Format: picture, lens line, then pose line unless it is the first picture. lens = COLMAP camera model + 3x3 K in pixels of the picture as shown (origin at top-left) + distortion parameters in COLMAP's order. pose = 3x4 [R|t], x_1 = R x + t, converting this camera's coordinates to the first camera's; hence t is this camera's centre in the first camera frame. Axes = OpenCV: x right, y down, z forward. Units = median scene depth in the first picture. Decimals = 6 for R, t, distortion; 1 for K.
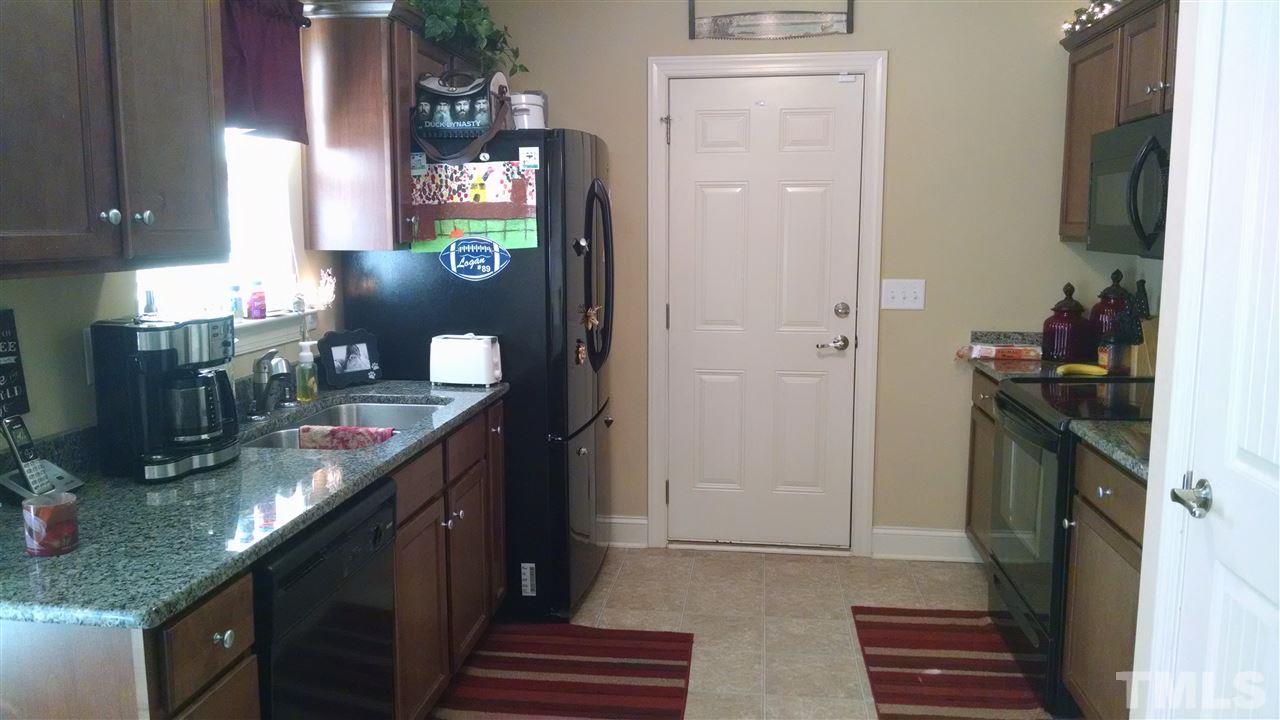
lens RADIAL K [[967.5, 0, 640.0], [0, 967.5, 360.0], [0, 0, 1]] dist [0.052619, -0.121802]
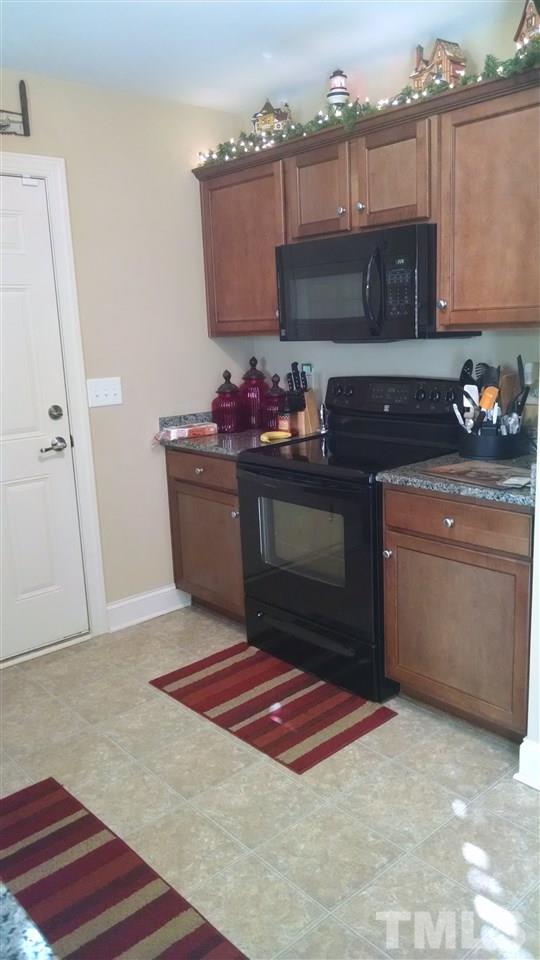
lens RADIAL K [[725.6, 0, 269.3], [0, 725.6, 476.5], [0, 0, 1]] dist [0.052619, -0.121802]
pose [[0.659746, -0.180131, 0.729581, -0.266131], [0.143405, 0.983184, 0.113067, -0.047848], [-0.737679, 0.030030, 0.674483, 0.376388]]
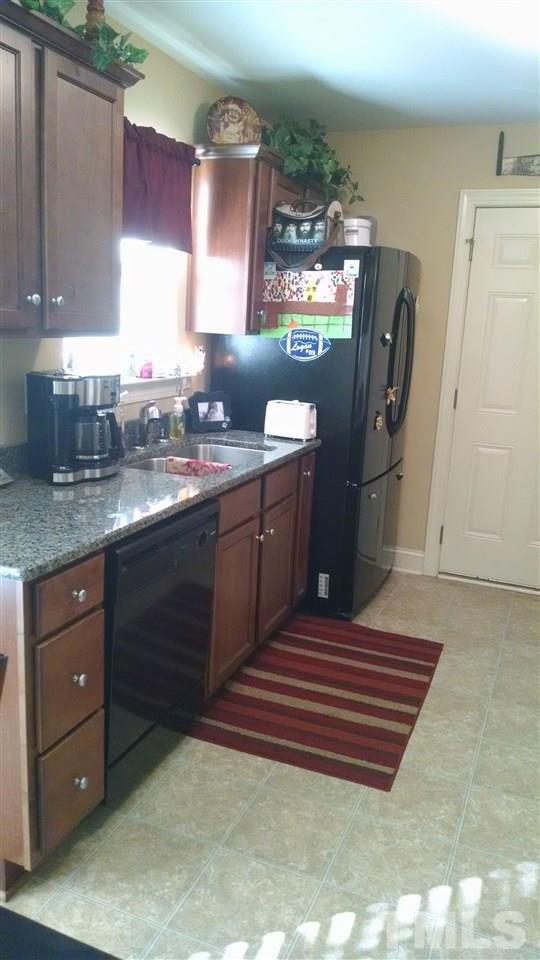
lens RADIAL K [[725.6, 0, 269.3], [0, 725.6, 476.5], [0, 0, 1]] dist [0.052619, -0.121802]
pose [[0.965363, 0.101087, -0.240532, 0.042352], [-0.083568, 0.993124, 0.081979, -0.001958], [0.247166, -0.059039, 0.967173, 0.009921]]
